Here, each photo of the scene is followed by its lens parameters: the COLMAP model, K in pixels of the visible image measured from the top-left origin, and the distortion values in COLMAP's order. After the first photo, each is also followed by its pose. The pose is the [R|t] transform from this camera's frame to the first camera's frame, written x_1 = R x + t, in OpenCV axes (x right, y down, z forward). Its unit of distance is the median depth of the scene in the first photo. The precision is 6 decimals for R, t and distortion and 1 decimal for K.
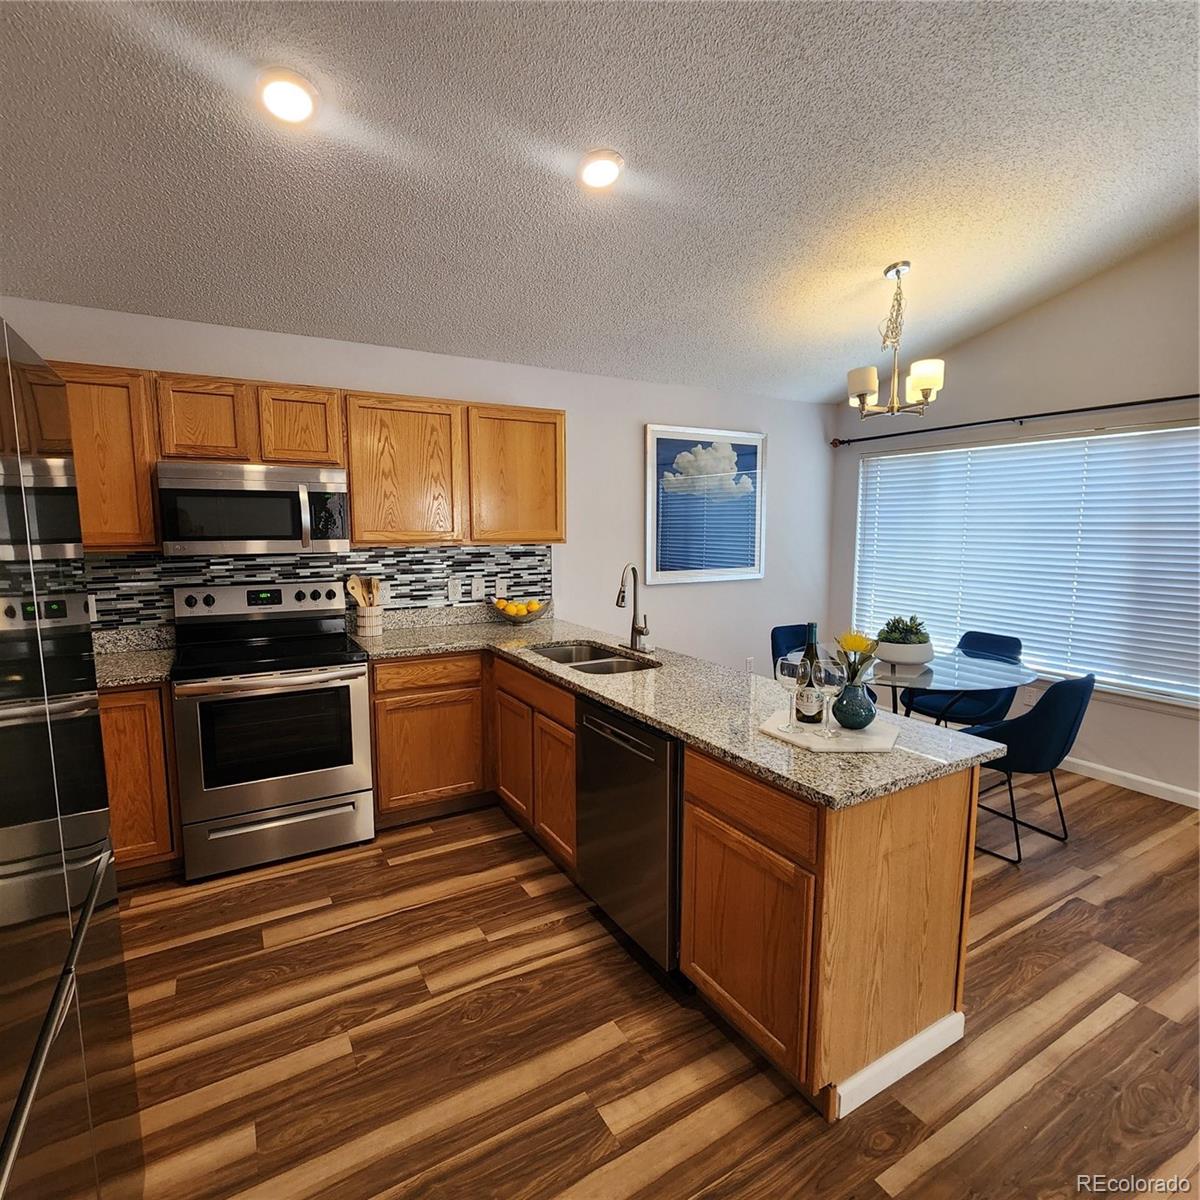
lens RADIAL K [[654.5, 0, 599.6], [0, 654.5, 599.7], [0, 0, 1]] dist [-0.002041, -0.000553]
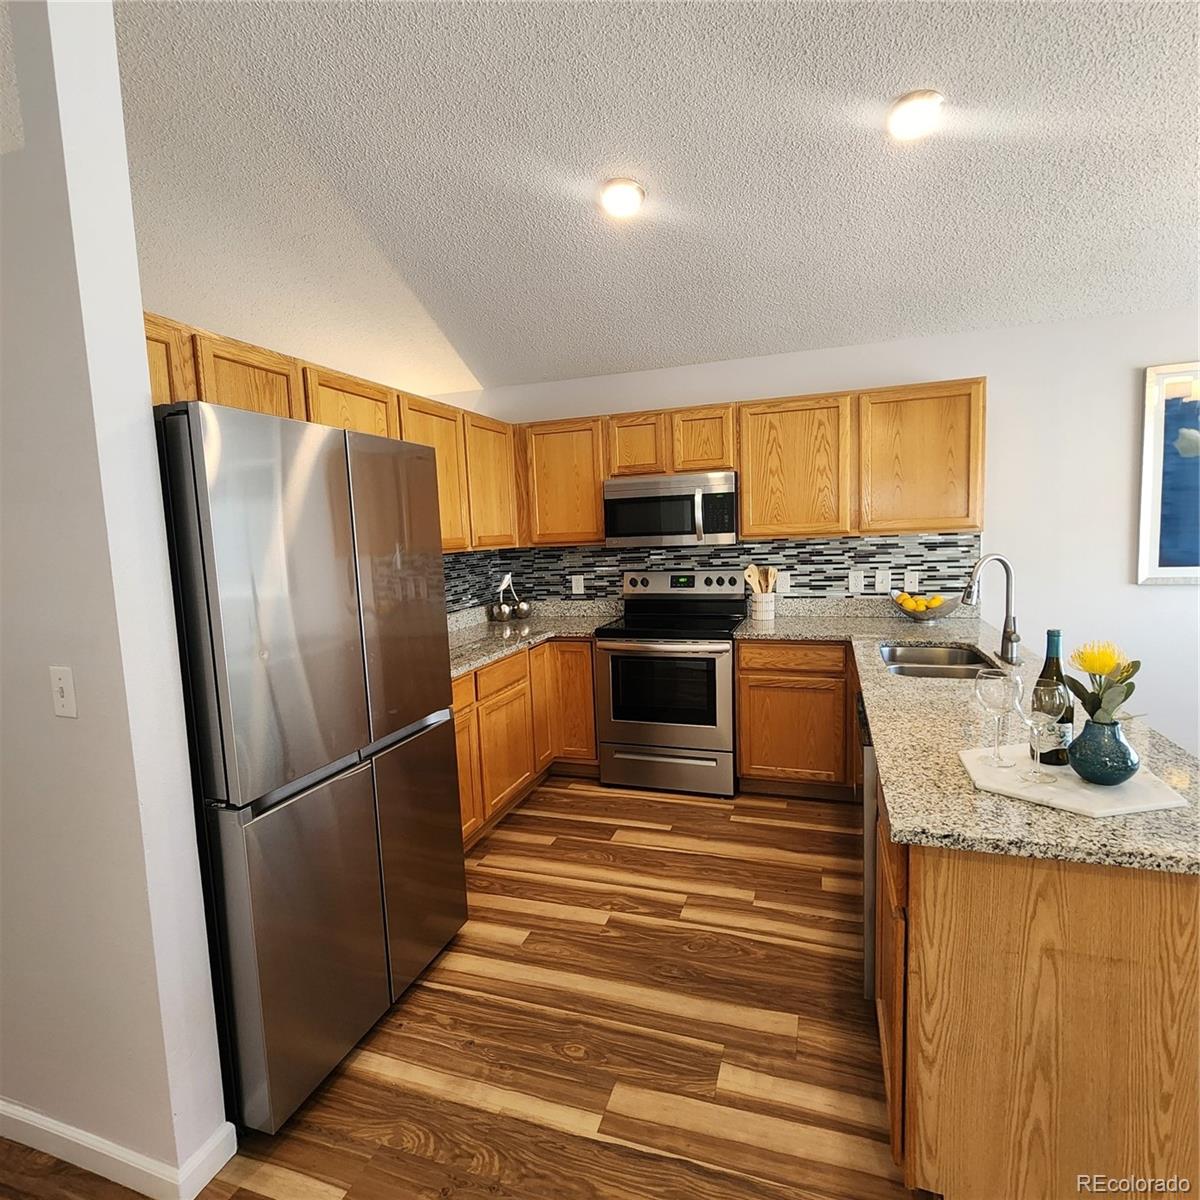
lens RADIAL K [[654.5, 0, 598.5], [0, 654.5, 600.0], [0, 0, 1]] dist [-0.002041, -0.000553]
pose [[0.649533, 0.053400, -0.758455, 0.353921], [-0.047600, 0.998430, 0.029532, 0.002616], [0.758842, 0.016920, 0.651055, 0.078636]]
